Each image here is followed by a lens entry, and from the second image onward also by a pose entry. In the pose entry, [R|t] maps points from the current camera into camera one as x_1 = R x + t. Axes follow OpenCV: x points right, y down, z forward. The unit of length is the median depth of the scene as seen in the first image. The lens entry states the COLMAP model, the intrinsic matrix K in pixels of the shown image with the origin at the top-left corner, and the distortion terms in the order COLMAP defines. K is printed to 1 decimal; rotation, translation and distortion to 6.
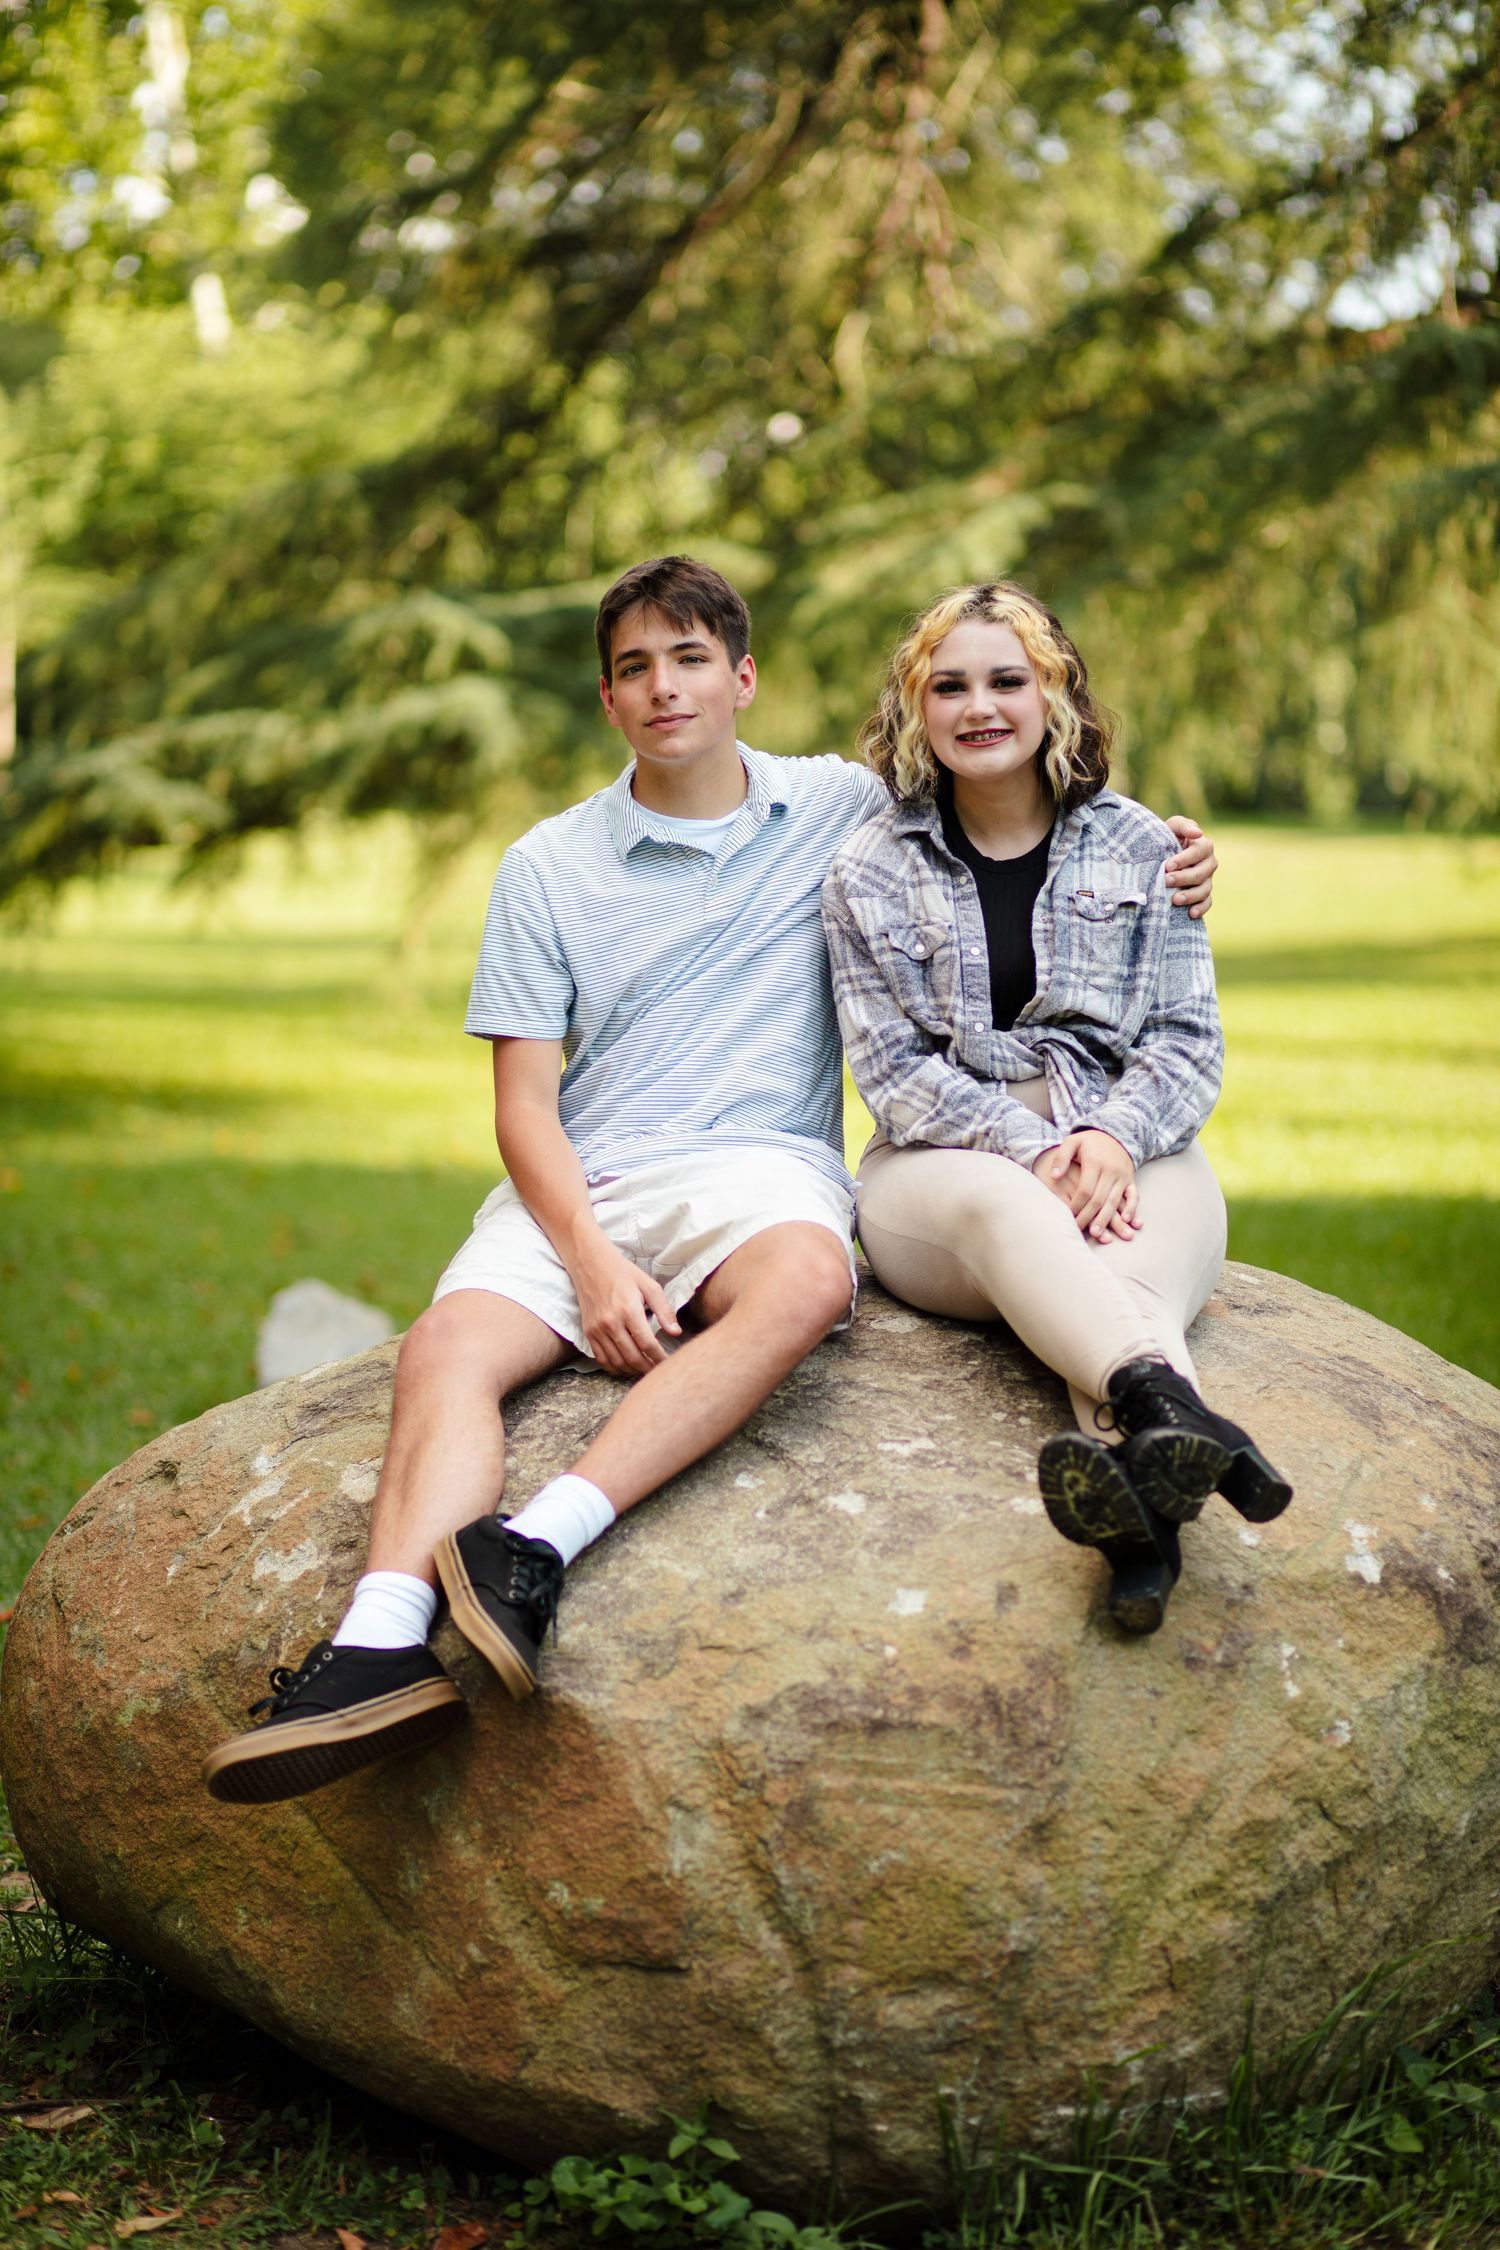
lens RADIAL K [[5535.0, 0, 754.8], [0, 5535.0, 1006.2], [0, 0, 1]] dist [-0.084502, -1.110058]
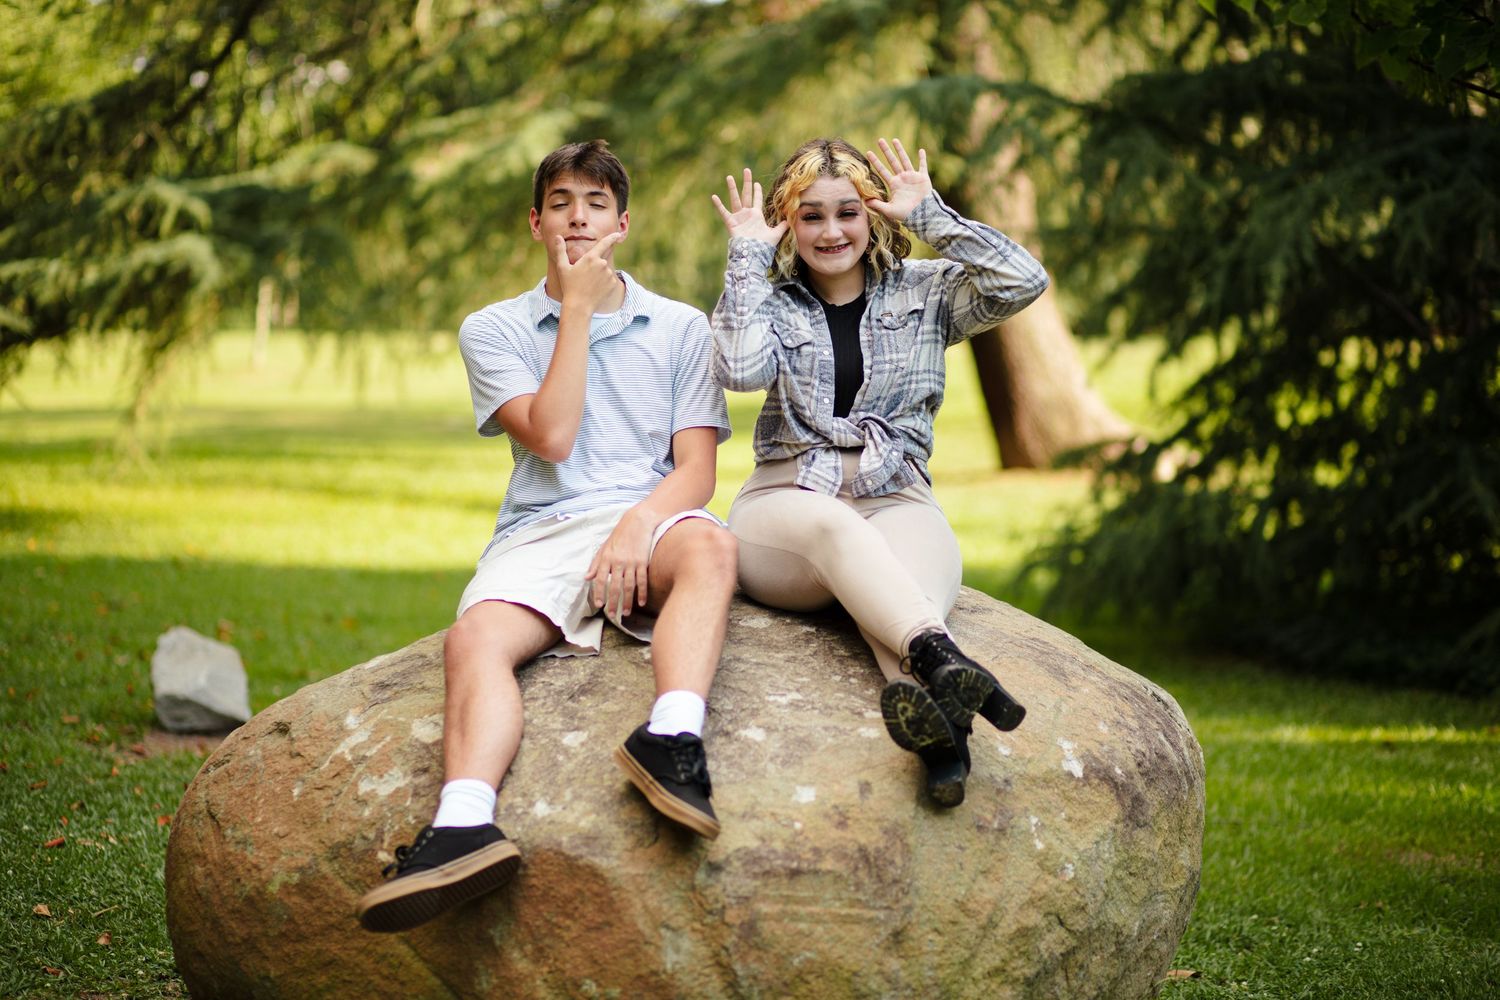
lens RADIAL K [[3687.4, 0, 746.6], [0, 3687.4, 447.9], [0, 0, 1]] dist [-0.063502, -1.423211]
pose [[0.991816, -0.014173, 0.126887, -0.117708], [0.014469, 0.999894, -0.001413, 0.010282], [-0.126854, 0.003237, 0.991916, -0.036961]]
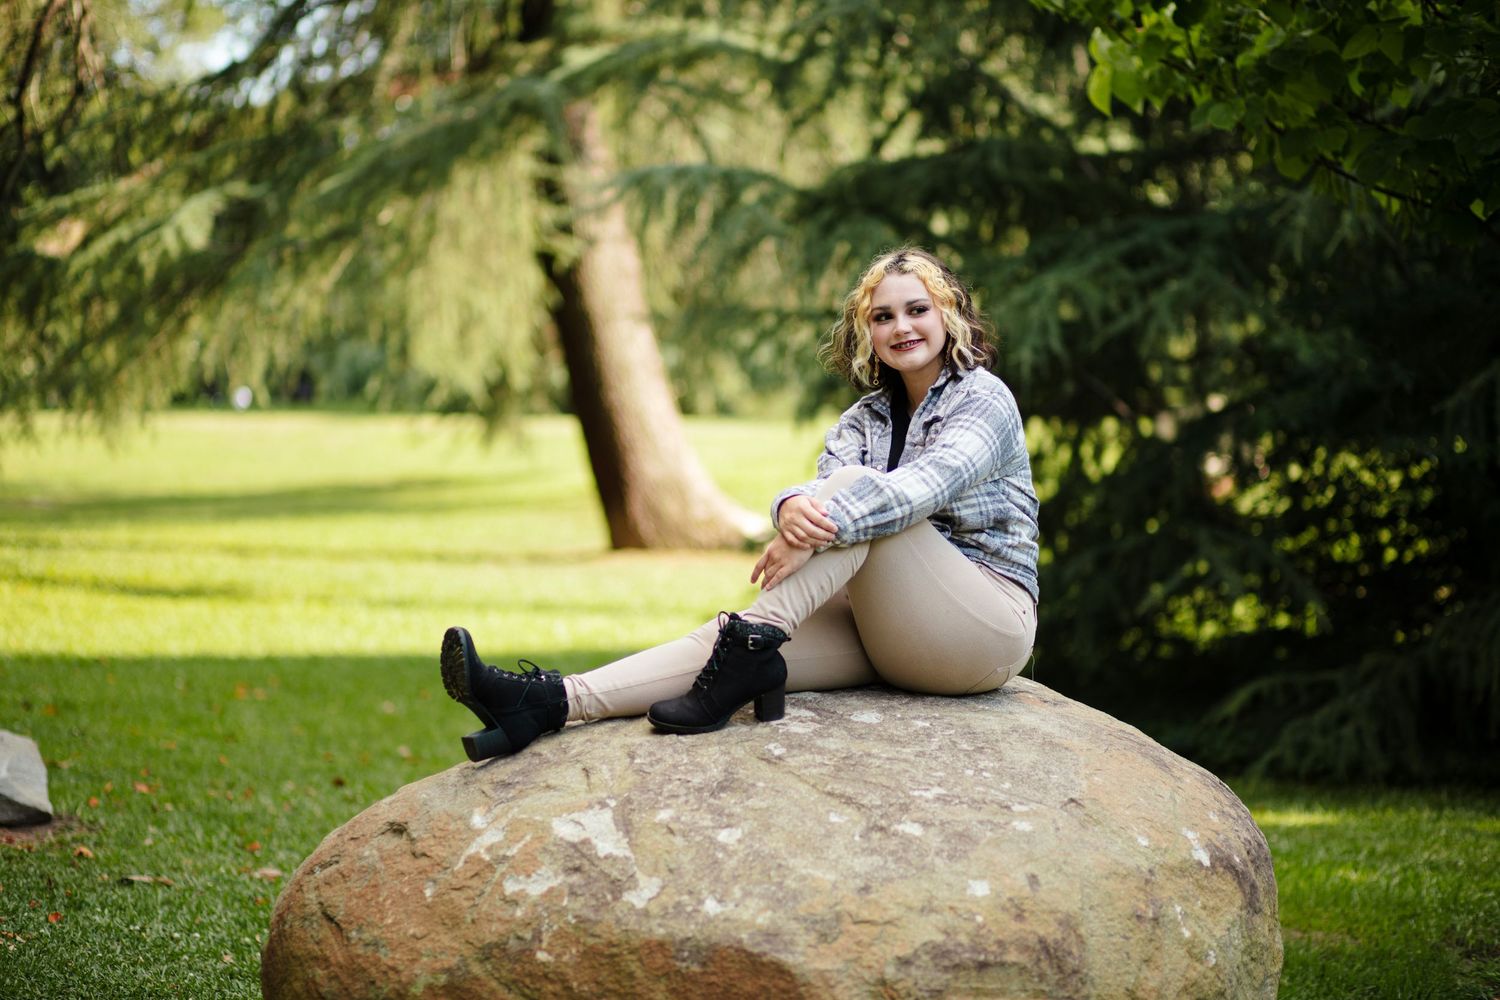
lens RADIAL K [[3695.6, 0, 750.0], [0, 3695.6, 500.0], [0, 0, 1]] dist [-0.128155, -0.702265]
pose [[0.962757, -0.013217, 0.270047, -0.315089], [0.015327, 0.999866, -0.005707, 0.000864], [-0.269935, 0.009633, 0.962830, -0.008105]]
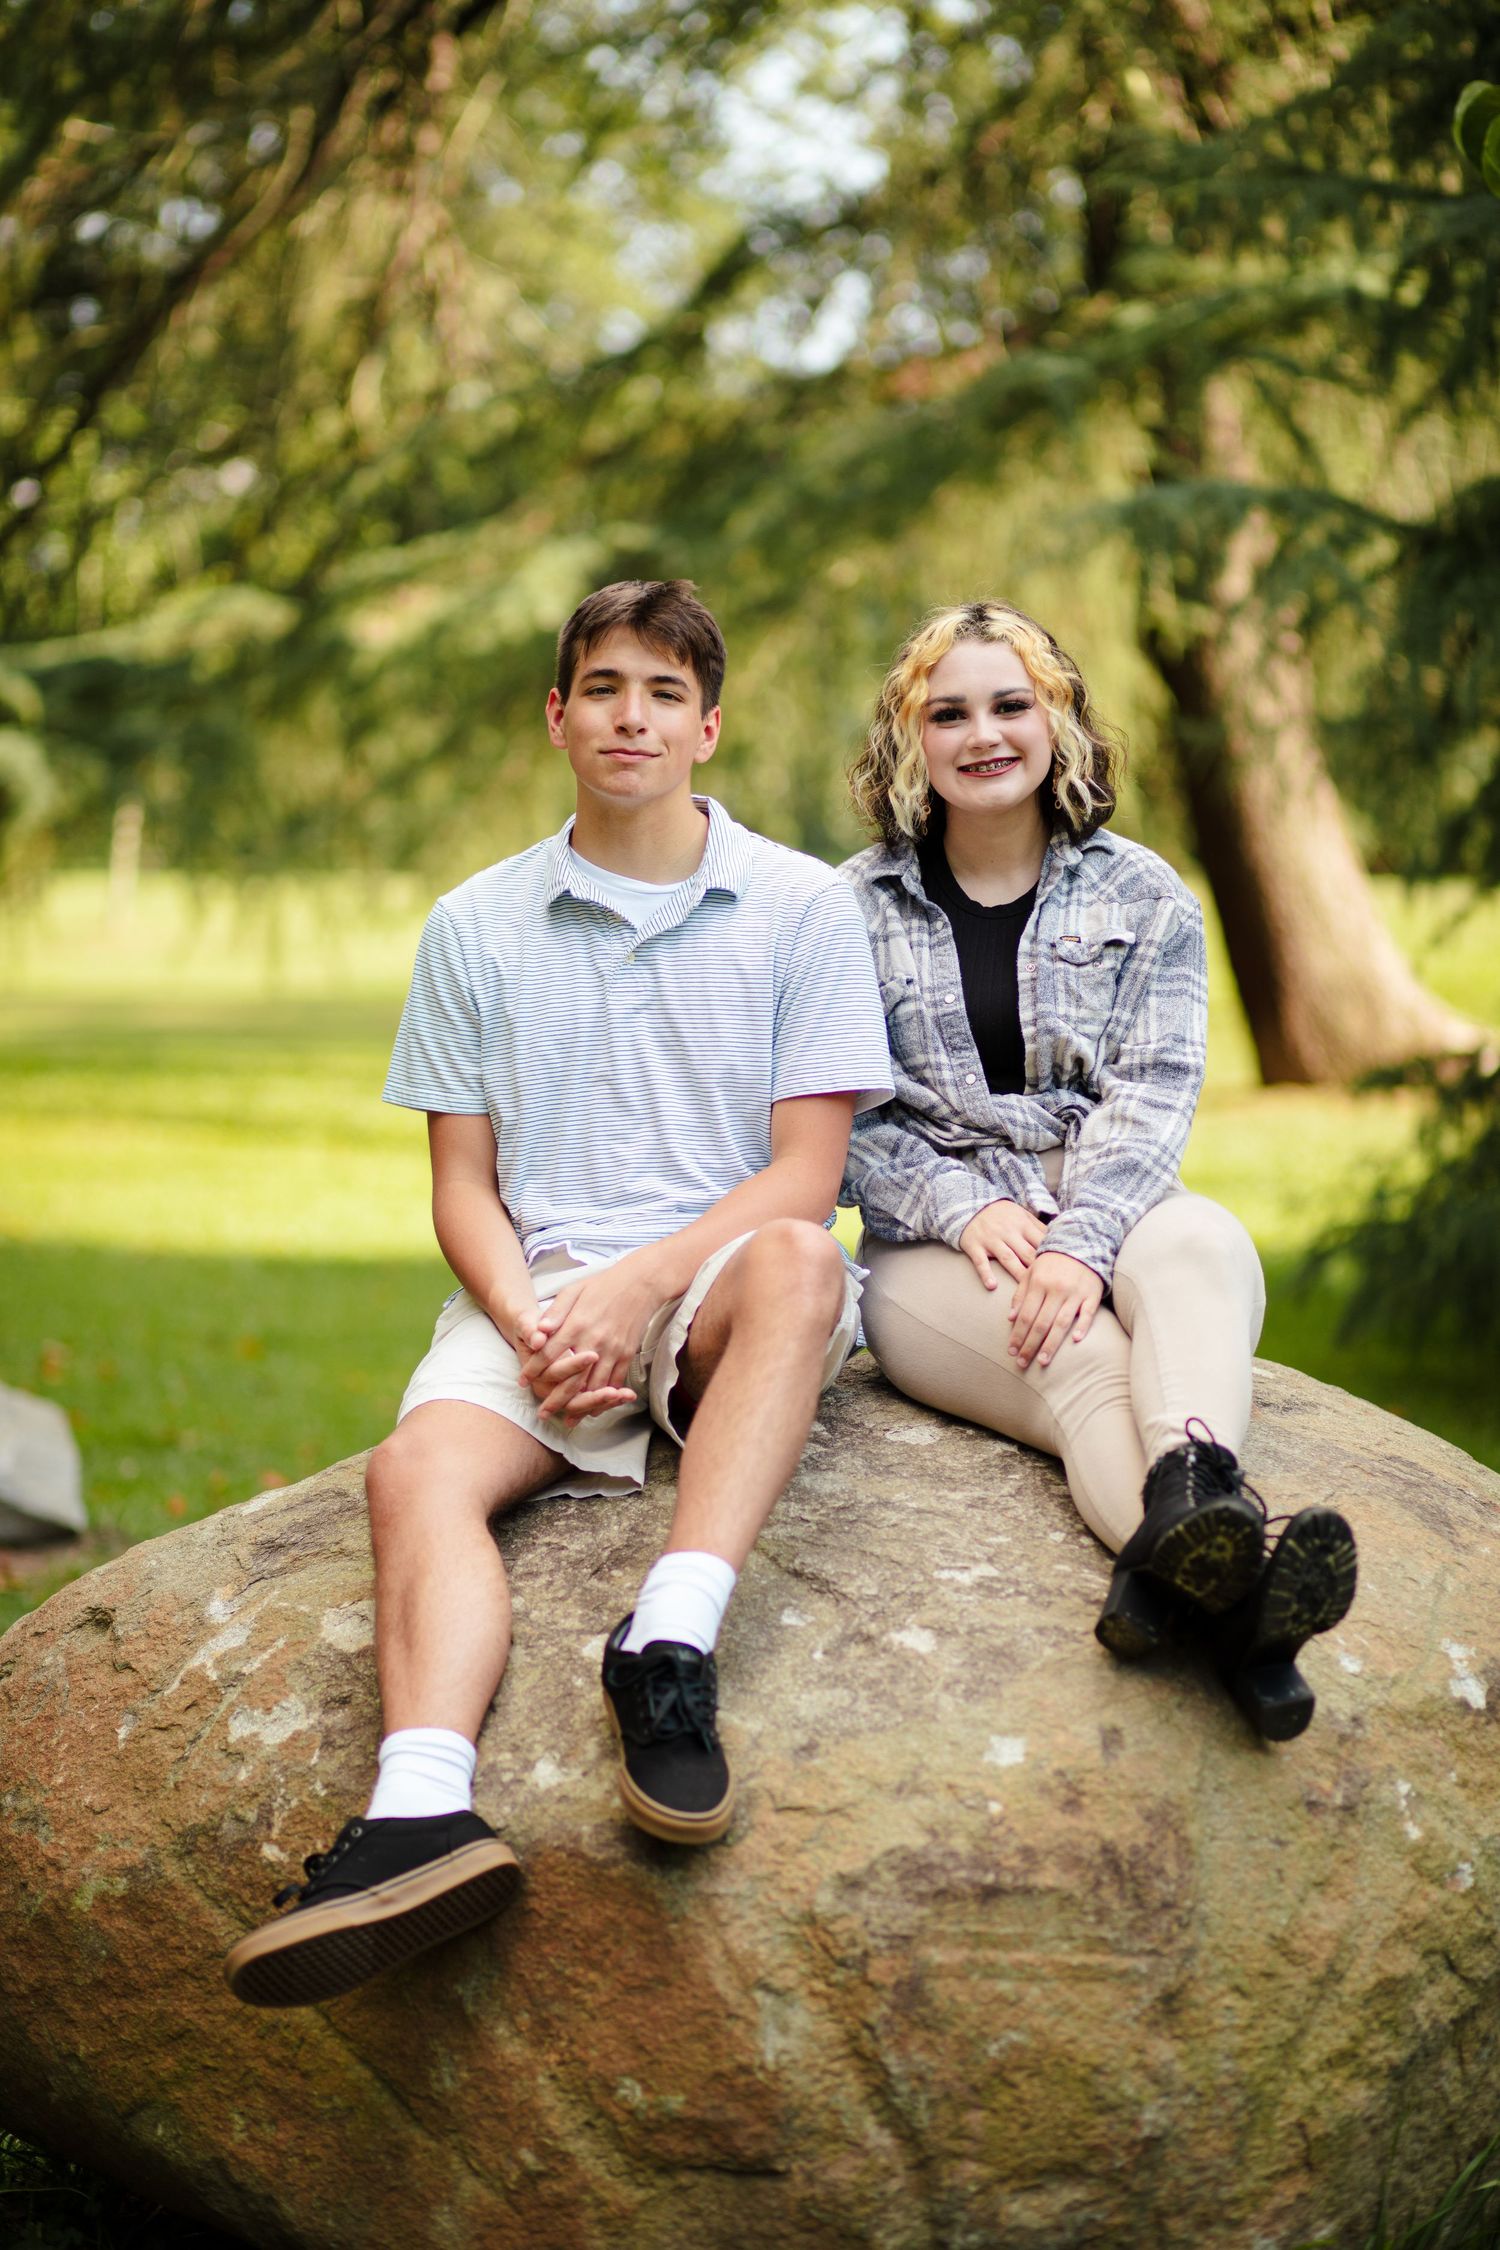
lens RADIAL K [[5535.0, 0, 754.8], [0, 5535.0, 1006.2], [0, 0, 1]] dist [-0.084502, -1.110058]
pose [[0.994007, -0.017684, 0.107880, -0.105167], [0.018601, 0.999799, -0.007502, -0.007027], [-0.107725, 0.009464, 0.994136, 0.109109]]
